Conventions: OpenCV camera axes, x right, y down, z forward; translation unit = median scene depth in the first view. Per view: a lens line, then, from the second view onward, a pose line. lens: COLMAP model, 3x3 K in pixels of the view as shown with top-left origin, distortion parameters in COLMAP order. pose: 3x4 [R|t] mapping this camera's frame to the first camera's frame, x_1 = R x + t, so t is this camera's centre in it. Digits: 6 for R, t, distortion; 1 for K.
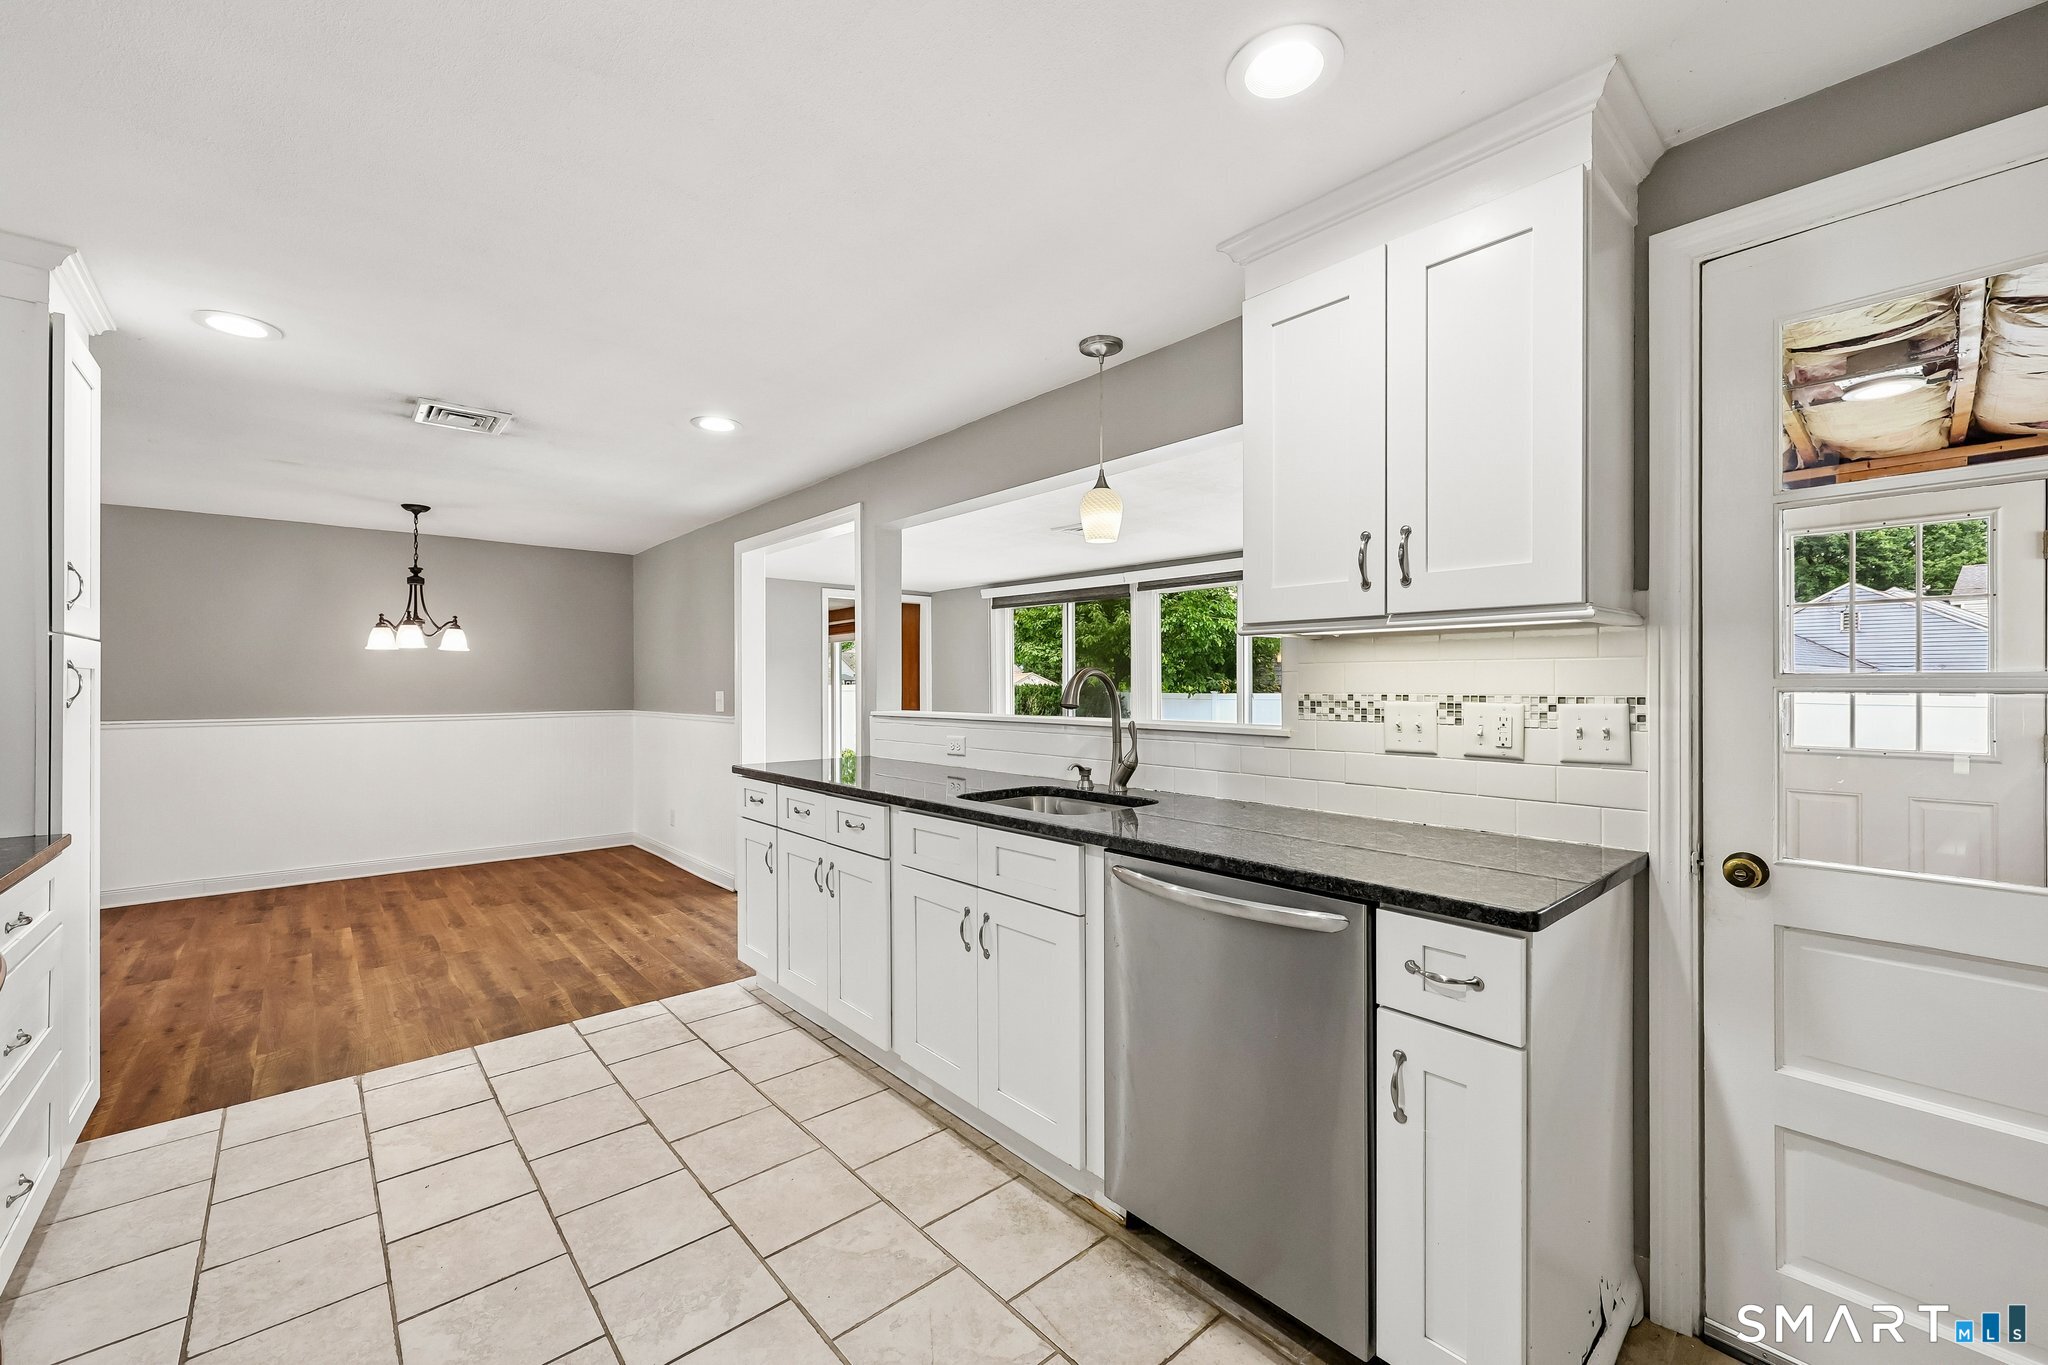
lens RADIAL K [[816.1, 0, 1030.3], [0, 816.1, 678.7], [0, 0, 1]] dist [0.006866, -0.000079]
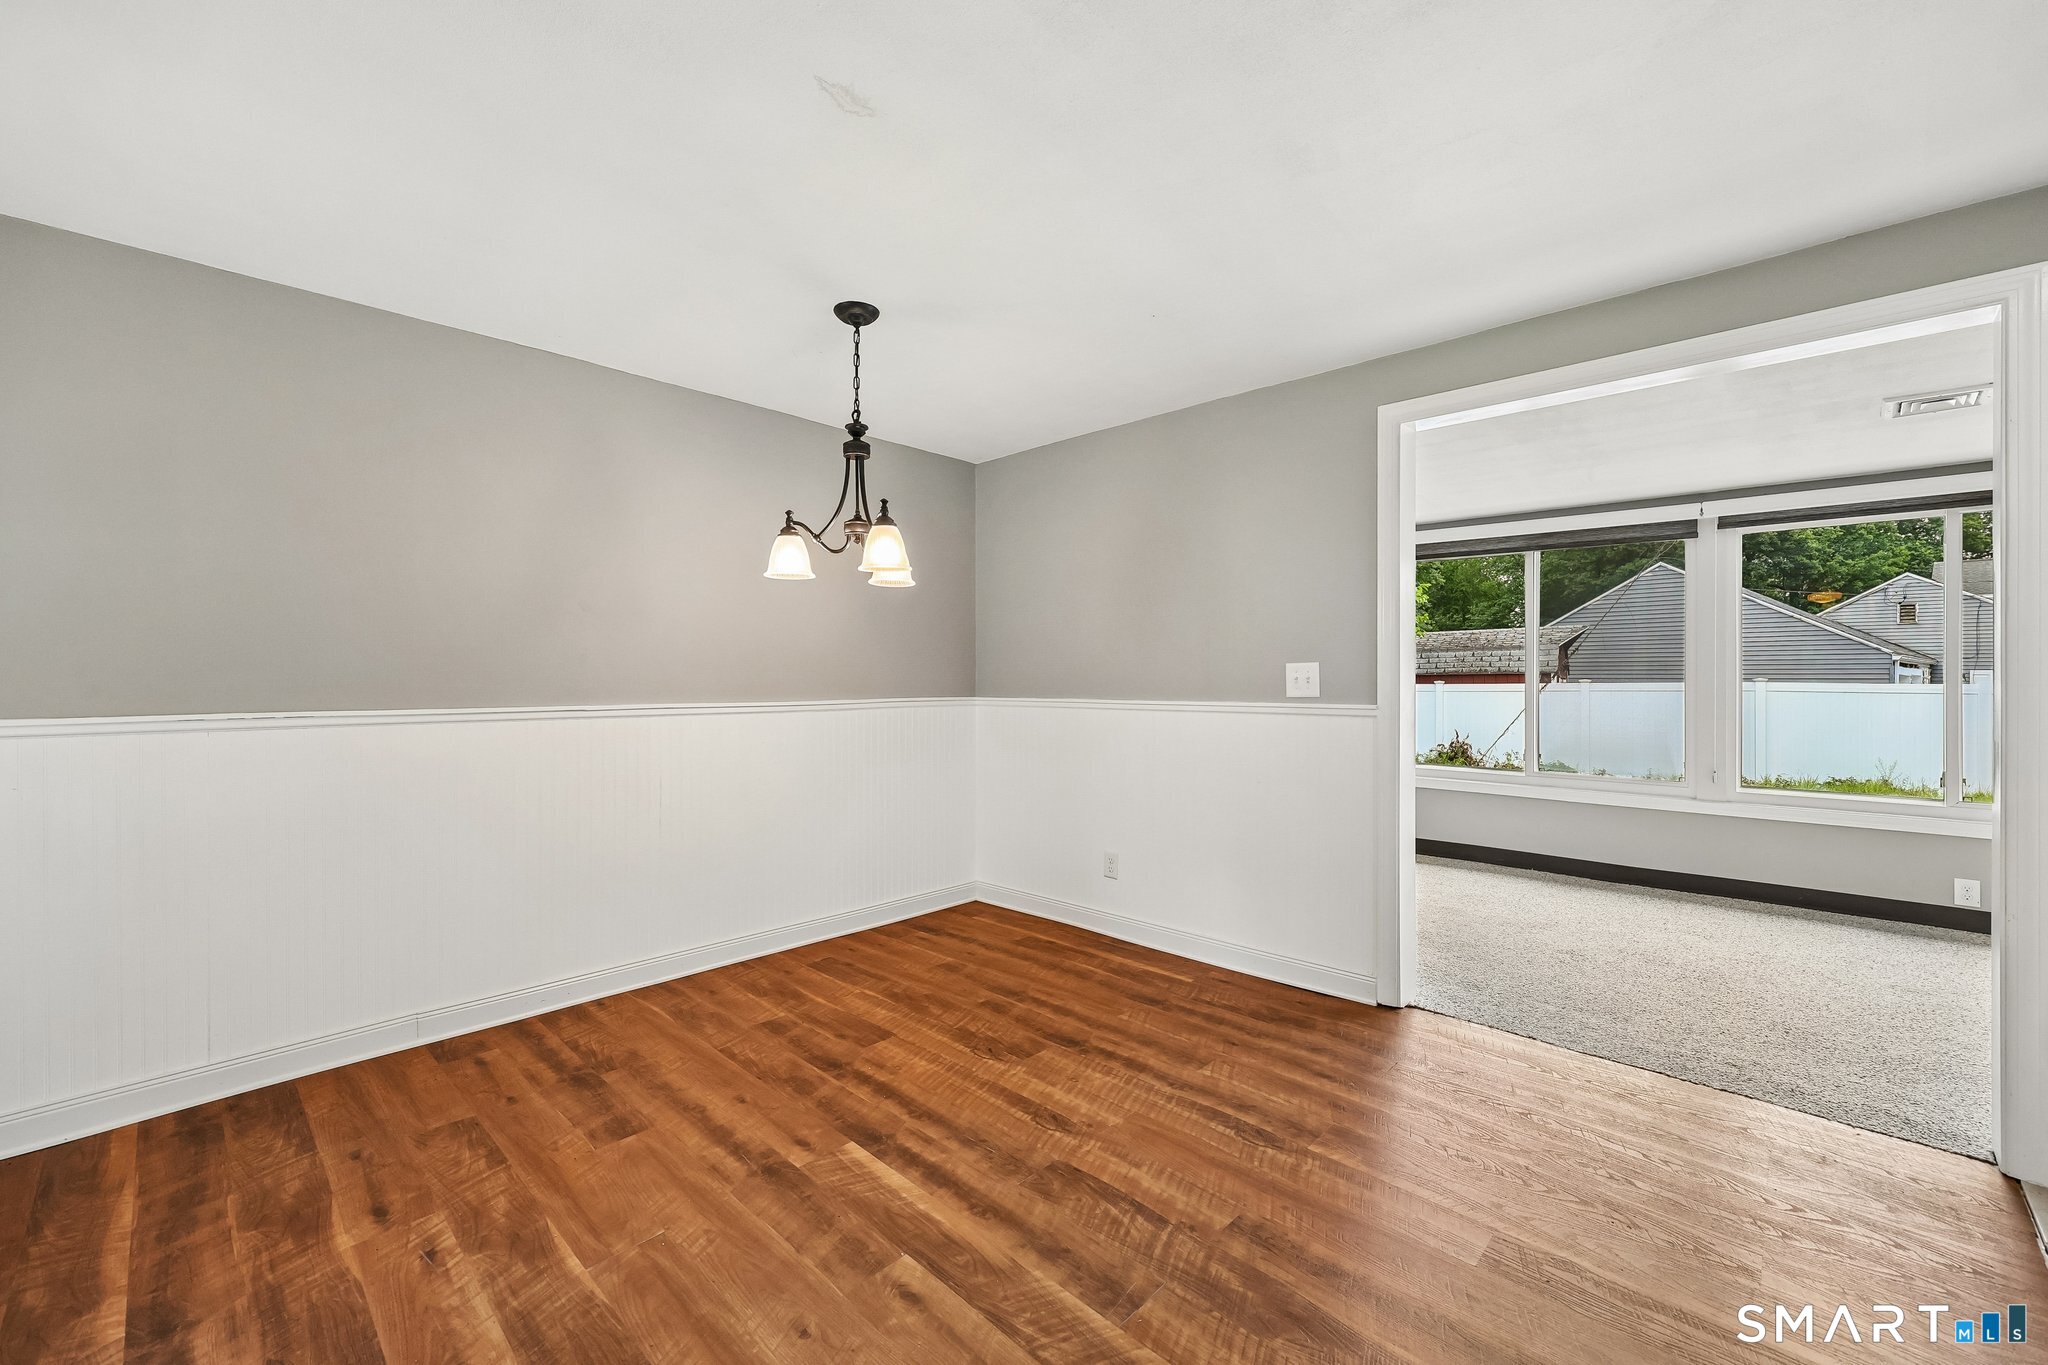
lens RADIAL K [[816.1, 0, 1036.7], [0, 816.1, 678.4], [0, 0, 1]] dist [0.006866, -0.000079]
pose [[0.996019, 0.002533, 0.089101, -1.115368], [-0.002628, 0.999996, 0.000948, 0.047601], [-0.089099, -0.001178, 0.996022, 0.753764]]
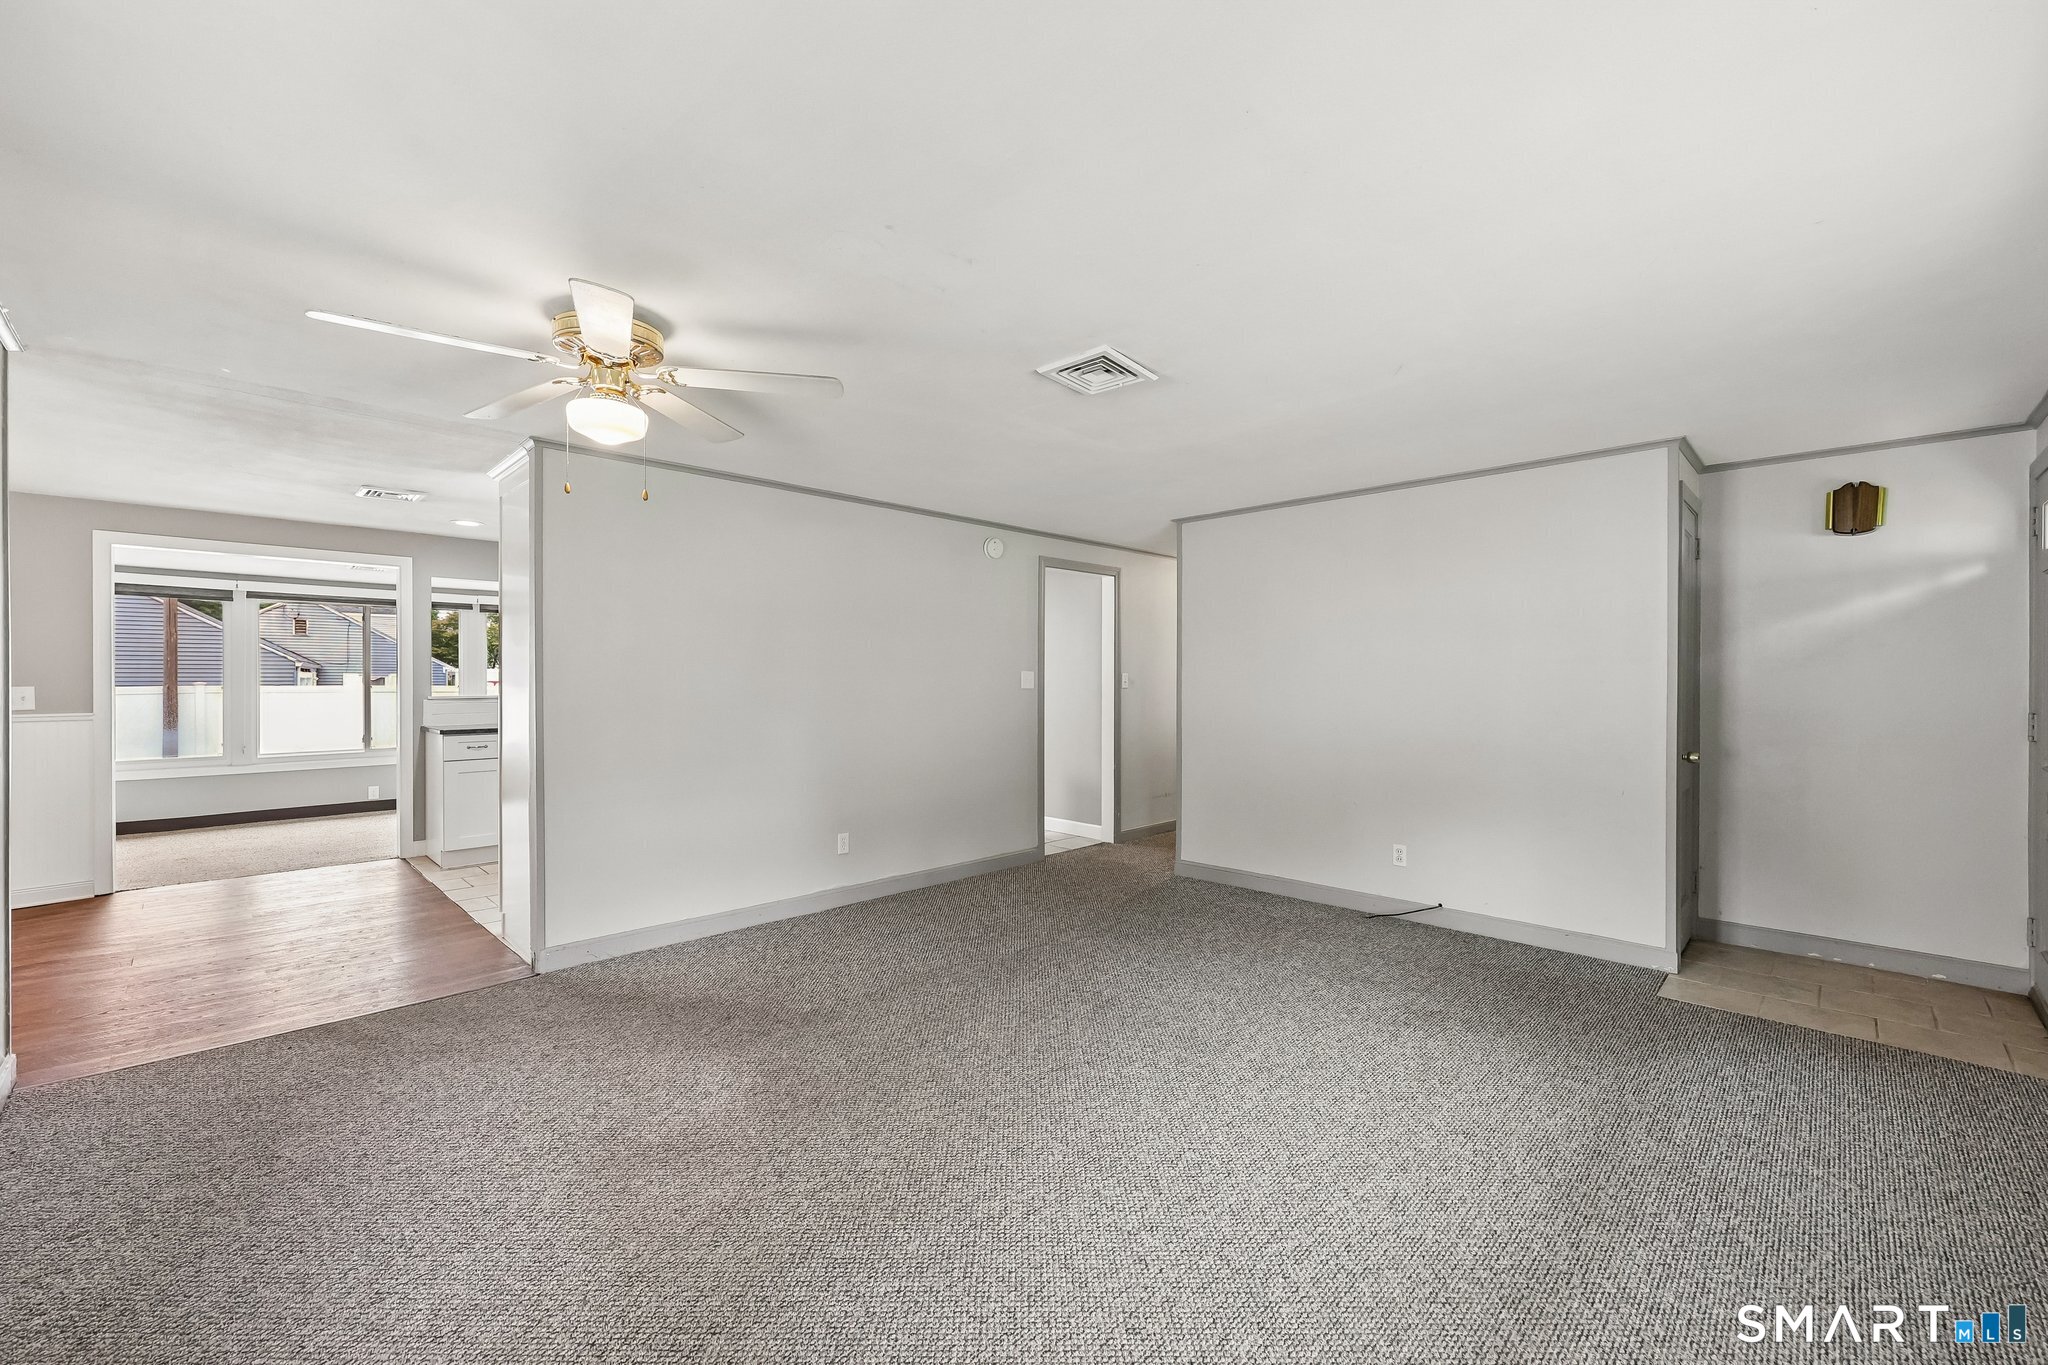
lens RADIAL K [[842.8, 0, 1025.7], [0, 842.8, 679.6], [0, 0, 1]] dist [0.003698, 0.000270]
pose [[-0.052962, -0.002584, 0.998593, -2.406064], [0.001804, 0.999995, 0.002684, 0.012212], [-0.998595, 0.001944, -0.052957, -0.063509]]
